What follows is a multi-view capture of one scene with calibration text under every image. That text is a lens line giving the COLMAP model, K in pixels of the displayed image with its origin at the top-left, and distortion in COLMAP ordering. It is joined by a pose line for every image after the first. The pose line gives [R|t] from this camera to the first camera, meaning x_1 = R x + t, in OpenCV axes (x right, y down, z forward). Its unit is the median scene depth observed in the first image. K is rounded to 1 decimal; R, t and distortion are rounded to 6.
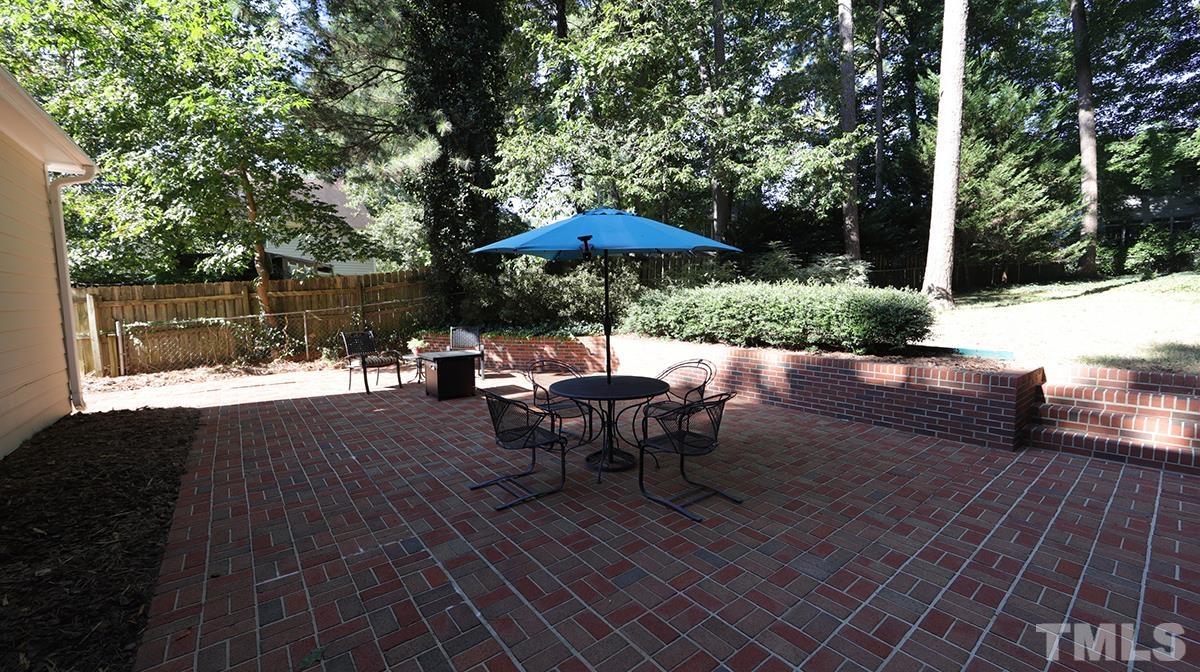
lens RADIAL K [[471.0, 0, 602.3], [0, 471.0, 337.7], [0, 0, 1]] dist [0.001836, 0.000680]
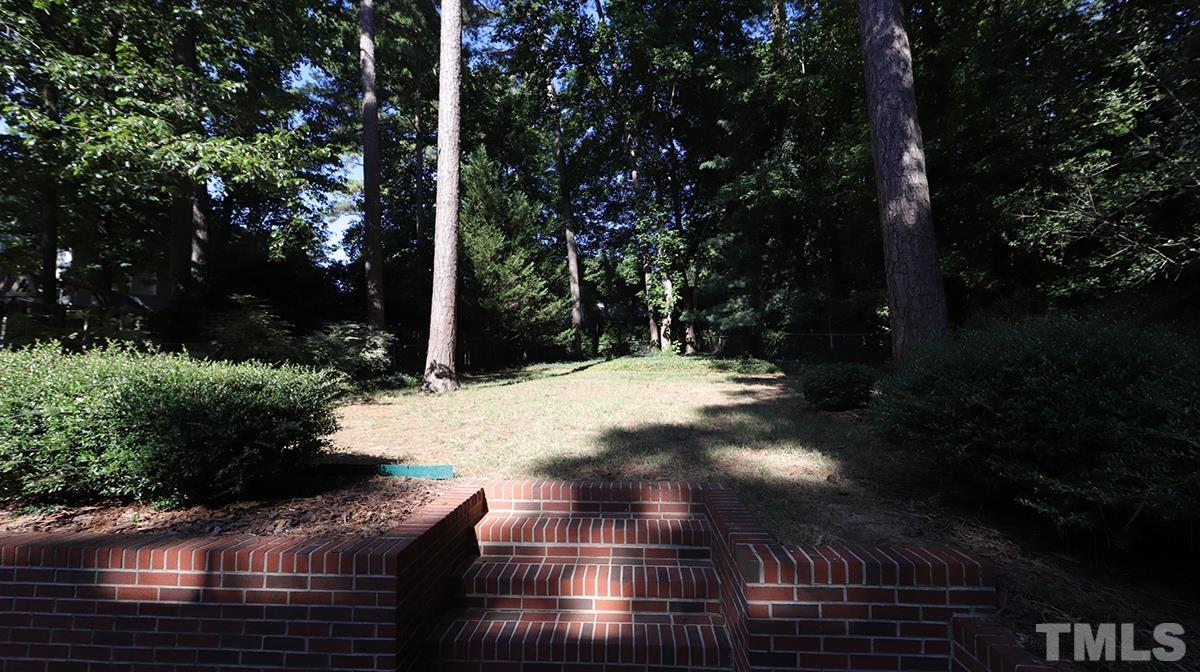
lens RADIAL K [[471.0, 0, 603.2], [0, 471.0, 337.5], [0, 0, 1]] dist [0.001836, 0.000680]
pose [[0.674046, 0.055277, 0.736618, 0.214356], [0.062893, 0.989281, -0.131788, -0.018240], [-0.736007, 0.135159, 0.663344, 0.162877]]
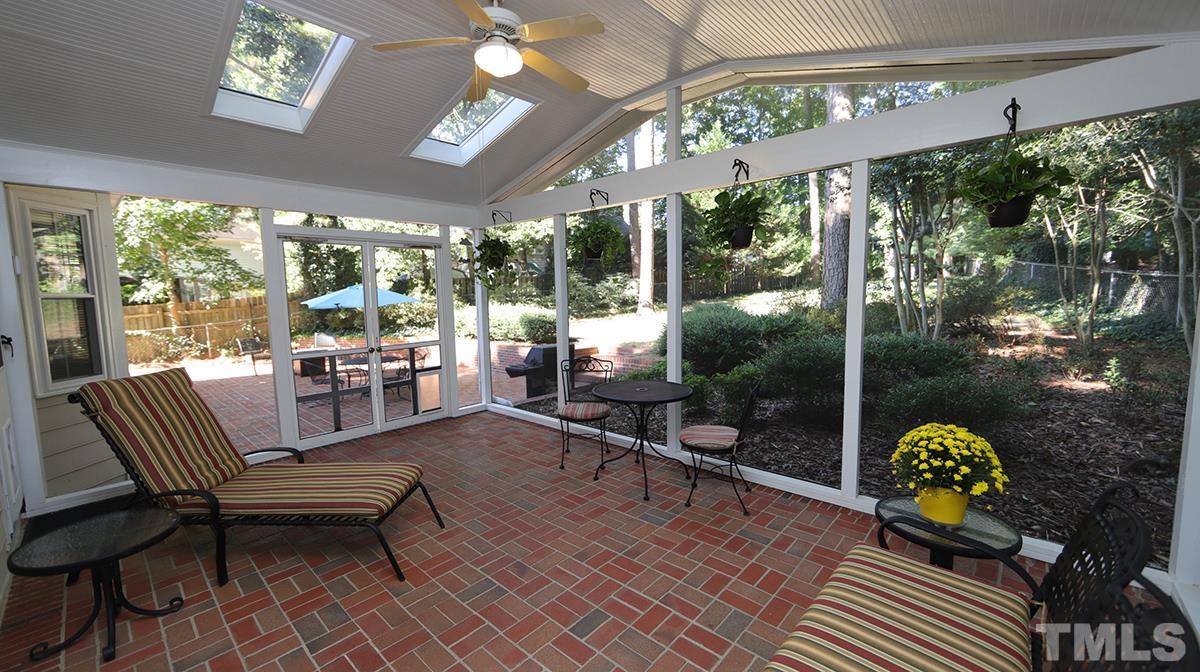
lens RADIAL K [[471.0, 0, 602.3], [0, 471.0, 336.7], [0, 0, 1]] dist [0.001836, 0.000680]
pose [[0.986628, -0.025489, 0.160980, 0.233114], [0.024298, 0.999661, 0.009364, -0.001477], [-0.161164, -0.005328, 0.986913, -0.440801]]
